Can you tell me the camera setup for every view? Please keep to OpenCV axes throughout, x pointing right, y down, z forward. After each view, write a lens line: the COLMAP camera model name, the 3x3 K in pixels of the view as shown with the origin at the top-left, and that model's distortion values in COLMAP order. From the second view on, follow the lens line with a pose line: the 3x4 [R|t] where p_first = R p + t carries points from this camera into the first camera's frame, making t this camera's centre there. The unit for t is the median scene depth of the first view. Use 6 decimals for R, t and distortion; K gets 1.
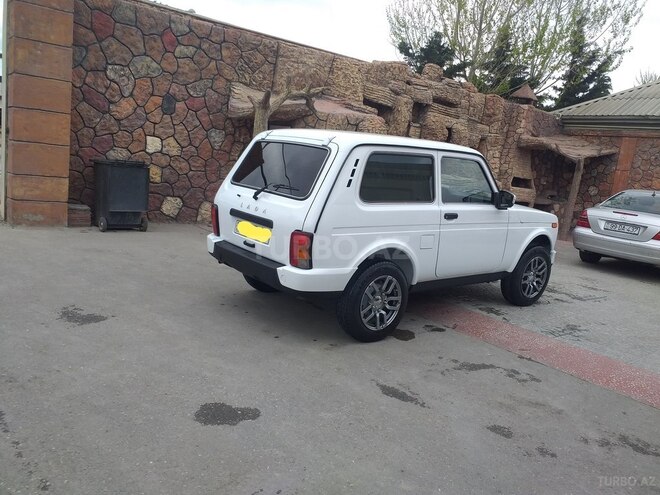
lens RADIAL K [[535.4, 0, 330.0], [0, 535.4, 247.5], [0, 0, 1]] dist [0.059913, -0.099375]
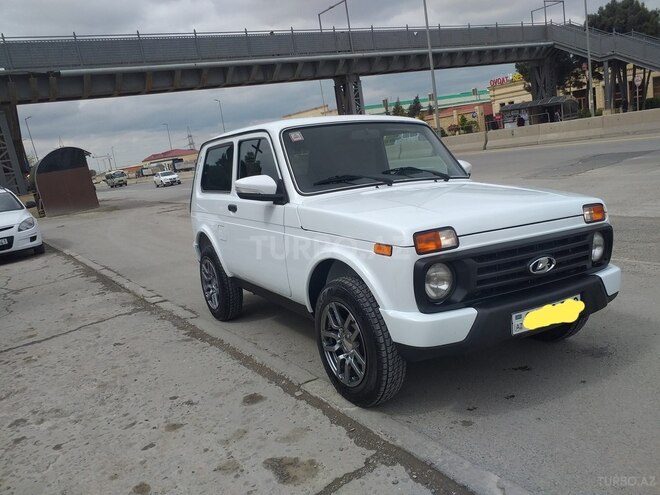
lens RADIAL K [[528.4, 0, 330.0], [0, 528.4, 247.5], [0, 0, 1]] dist [0.074035, -0.108405]
pose [[-0.137995, 0.067999, -0.988096, 0.912152], [-0.130424, 0.987705, 0.086187, -0.077673], [0.981808, 0.140765, -0.127429, 1.099730]]
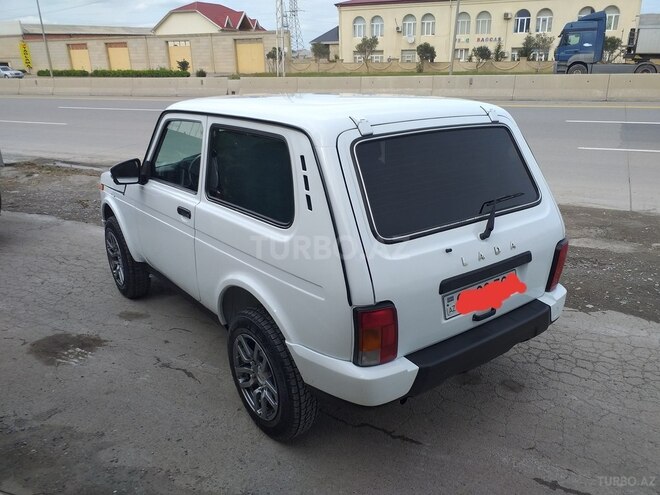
lens RADIAL K [[528.4, 0, 330.0], [0, 528.4, 247.5], [0, 0, 1]] dist [0.074035, -0.108405]
pose [[0.020074, -0.395894, 0.918077, -0.531313], [0.207124, 0.899988, 0.383565, -0.264919], [-0.978109, 0.182456, 0.100066, 0.888097]]
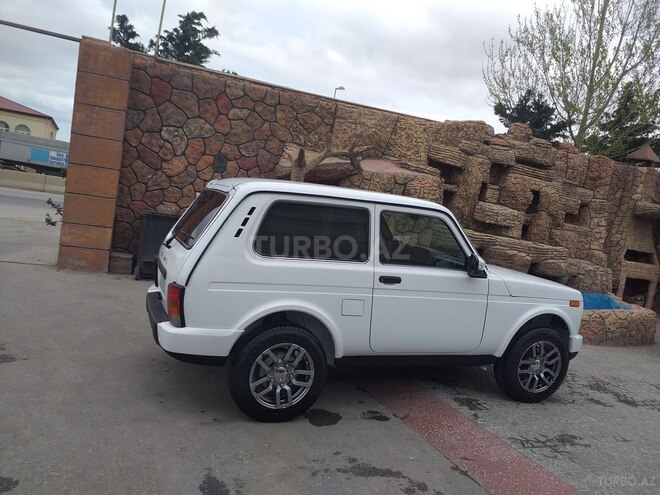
lens RADIAL K [[528.4, 0, 330.0], [0, 528.4, 247.5], [0, 0, 1]] dist [0.074035, -0.108405]
pose [[0.958327, 0.043336, -0.282367, 0.316060], [-0.077675, 0.990716, -0.111572, -0.007728], [0.274911, 0.128855, 0.952796, 0.153615]]
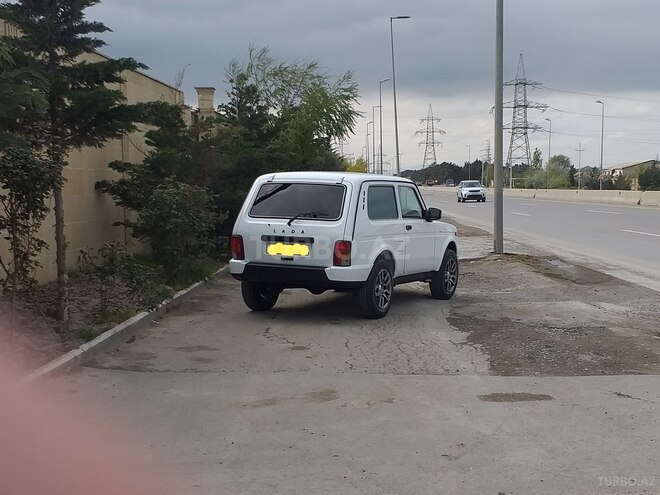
lens RADIAL K [[974.4, 0, 330.0], [0, 974.4, 247.5], [0, 0, 1]] dist [0.158682, -0.005988]
pose [[0.907905, -0.091350, 0.409100, -0.854282], [0.134341, 0.987896, -0.077547, 0.137877], [-0.397065, 0.125365, 0.909188, -1.031836]]
